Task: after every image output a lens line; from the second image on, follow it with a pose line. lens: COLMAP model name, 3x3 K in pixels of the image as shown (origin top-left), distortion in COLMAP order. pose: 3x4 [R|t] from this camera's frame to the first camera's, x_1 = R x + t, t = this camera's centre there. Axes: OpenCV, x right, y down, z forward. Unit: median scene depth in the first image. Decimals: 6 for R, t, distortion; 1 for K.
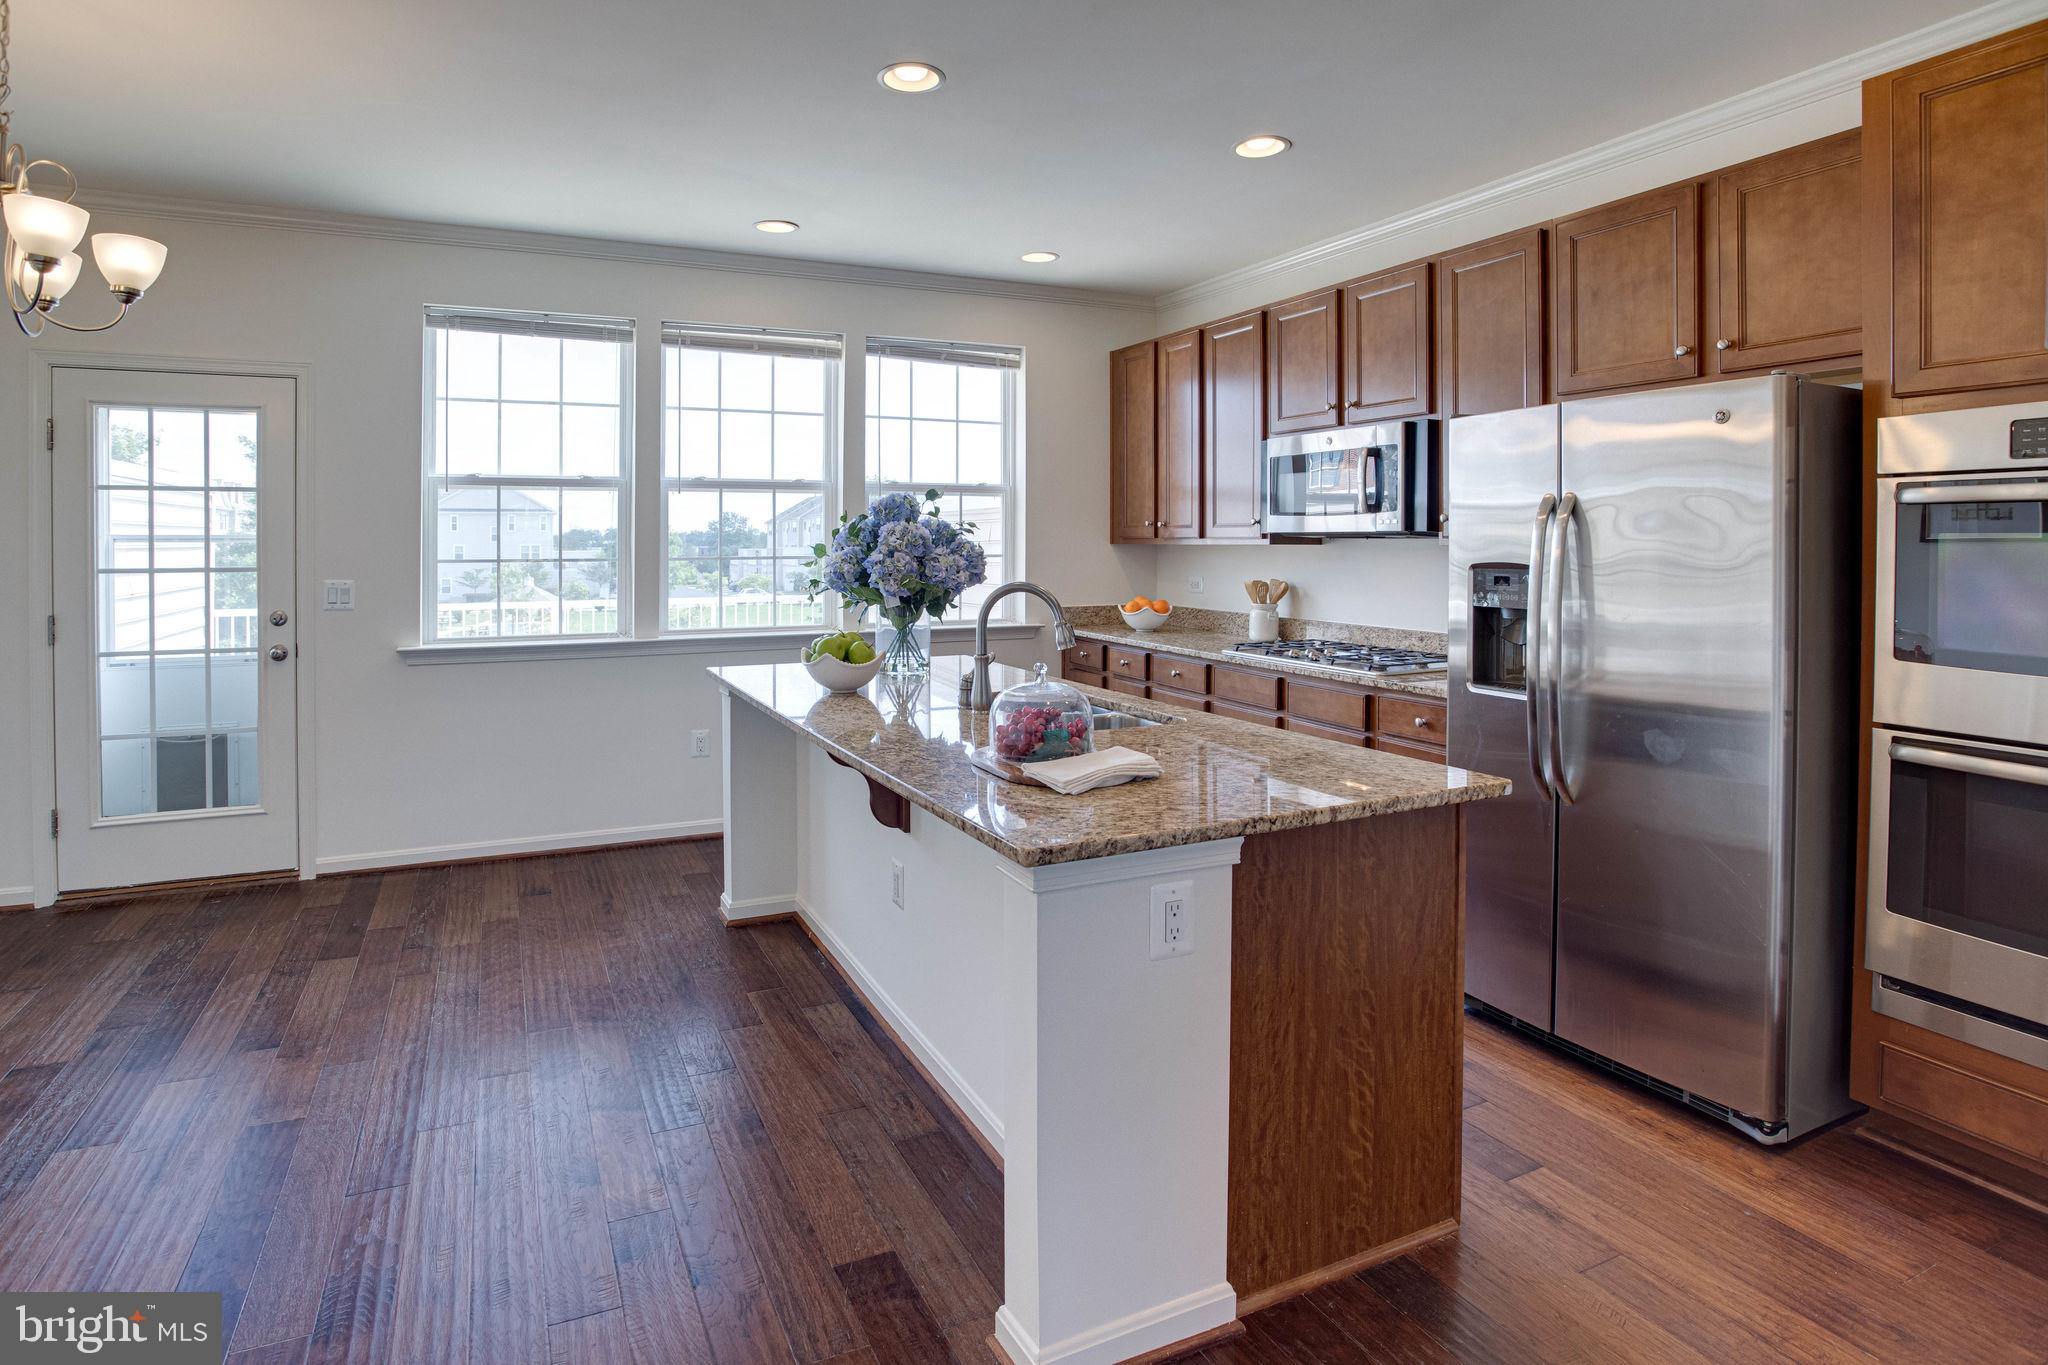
lens RADIAL K [[1042.1, 0, 956.4], [0, 1042.1, 549.3], [0, 0, 1]] dist [-0.031342, 0.016582]
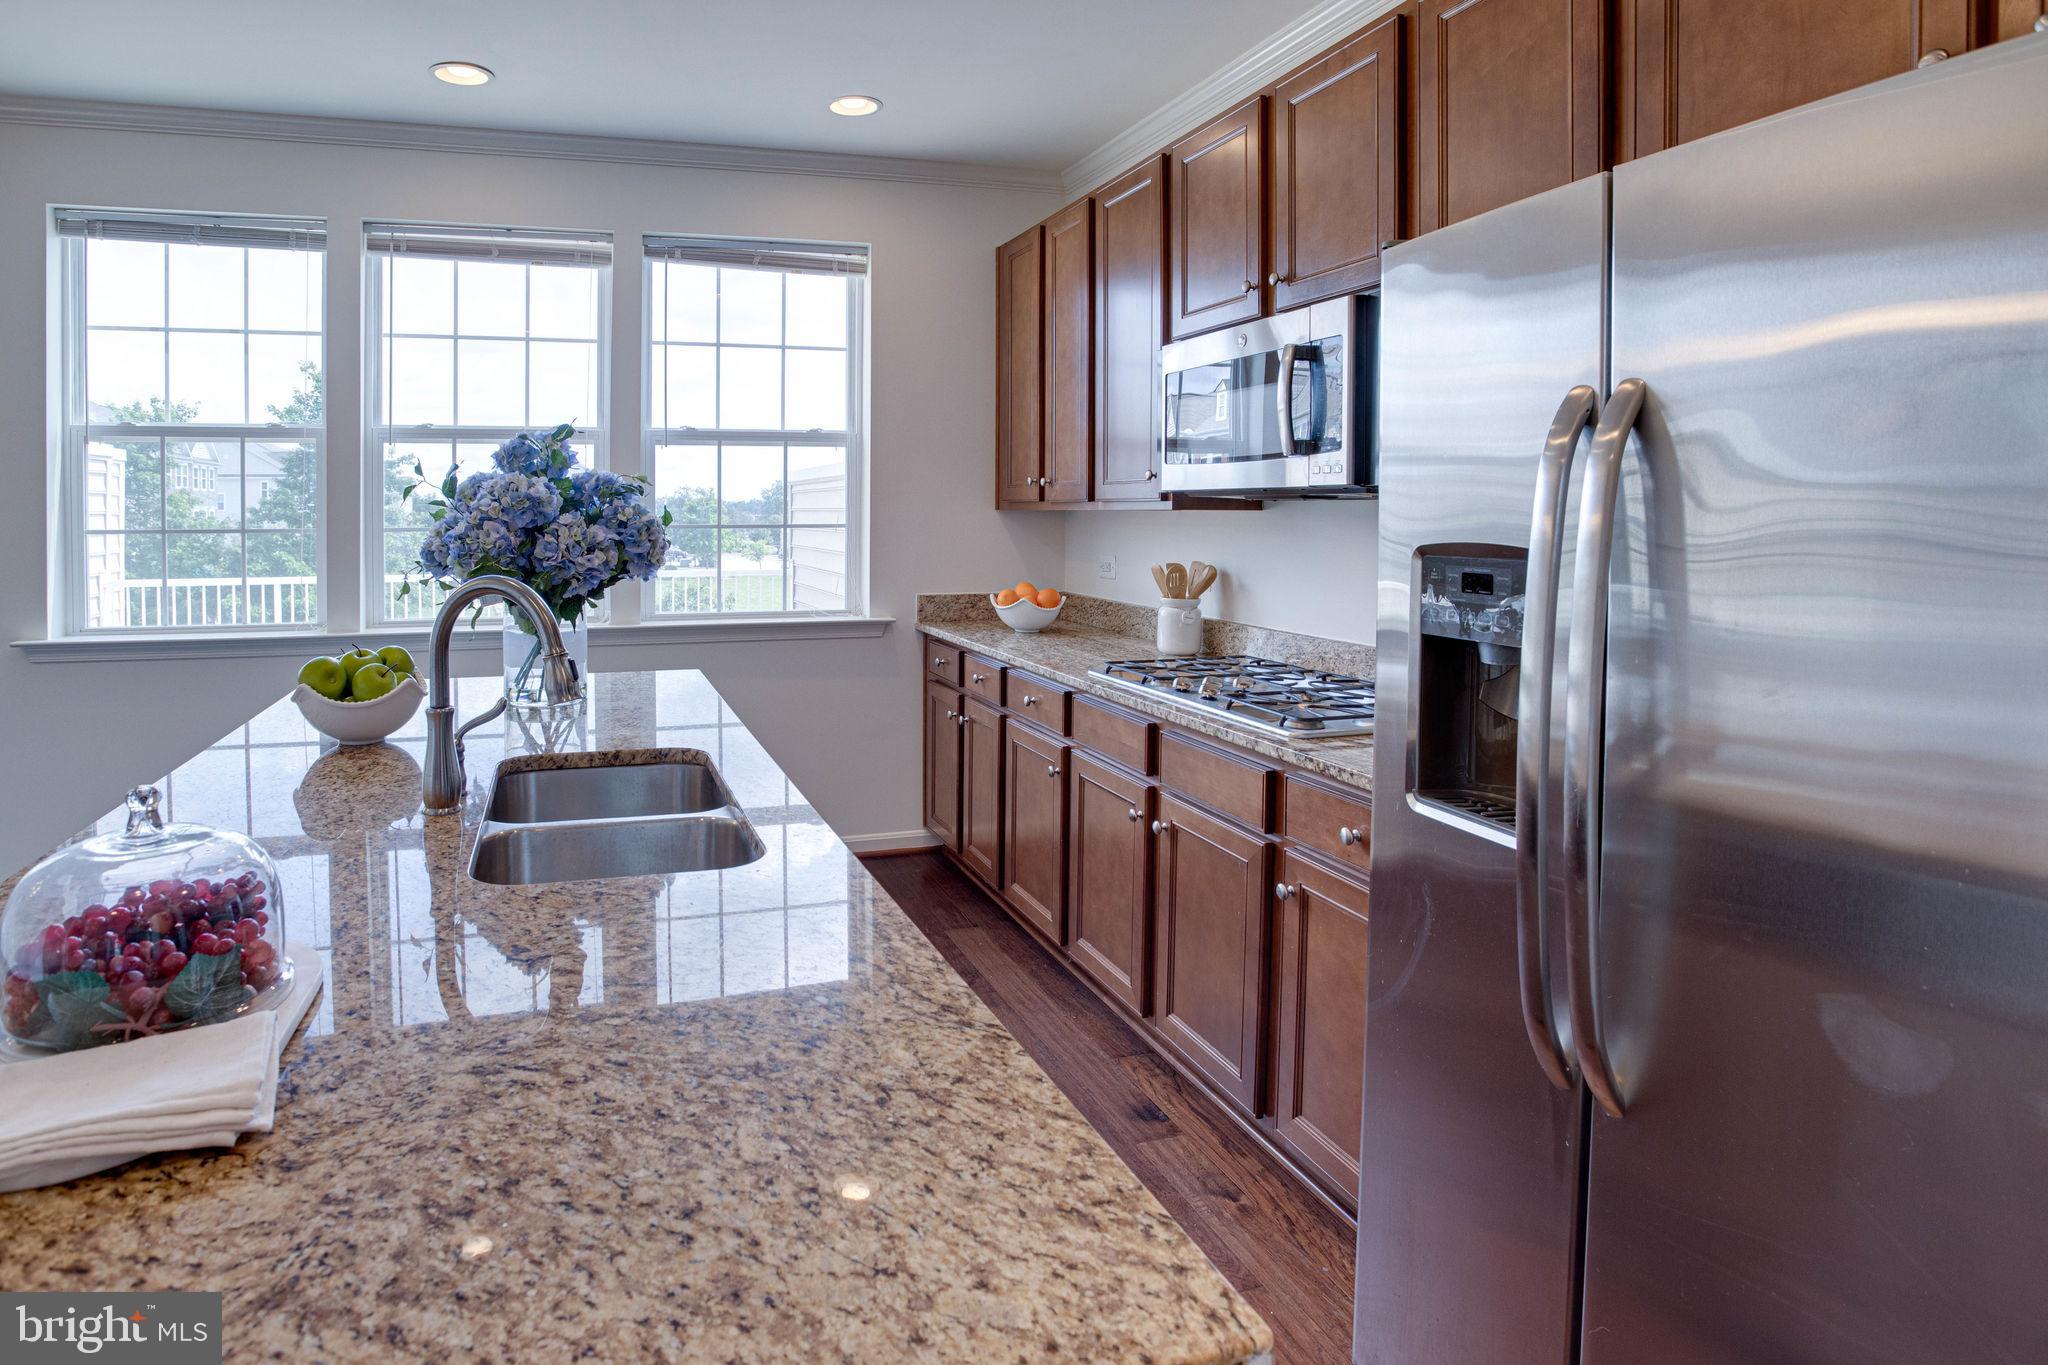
lens RADIAL K [[1062.6, 0, 818.4], [0, 1062.6, 534.0], [0, 0, 1]] dist [-0.035912, 0.012993]
pose [[0.984012, 0.004390, -0.178047, 0.302483], [-0.001828, 0.999892, 0.014555, 0.002054], [0.178092, -0.013997, 0.983914, 0.457404]]
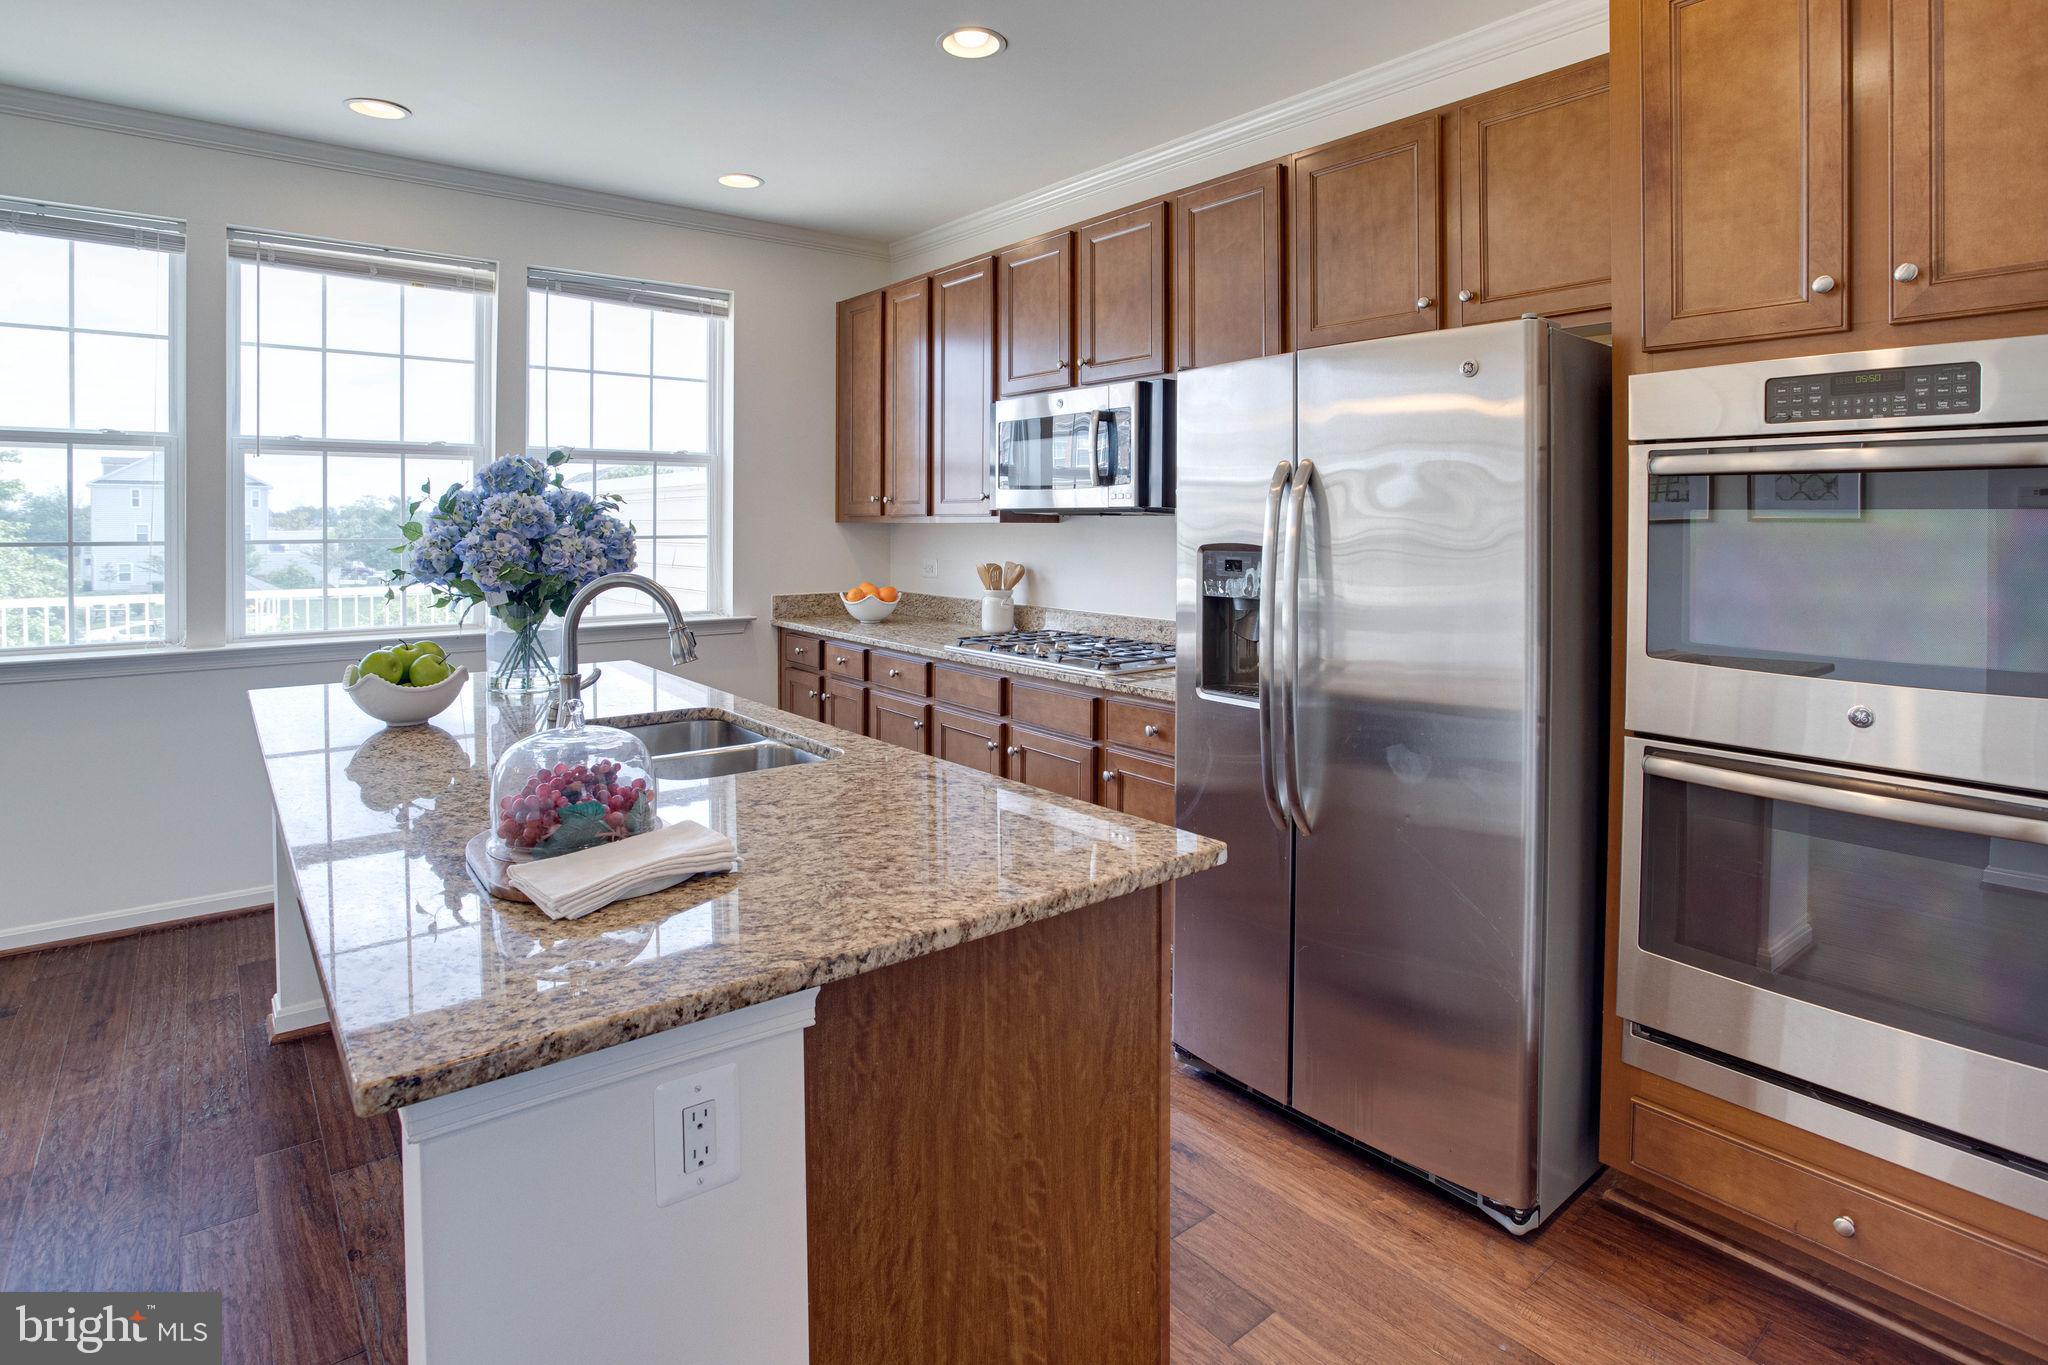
lens RADIAL K [[1058.9, 0, 987.9], [0, 1058.9, 524.6], [0, 0, 1]] dist [-0.036213, 0.030832]
pose [[0.973518, 0.001206, 0.228608, 0.131847], [-0.000246, 0.999991, -0.004228, 0.000899], [-0.228611, 0.004060, 0.973509, 0.203167]]
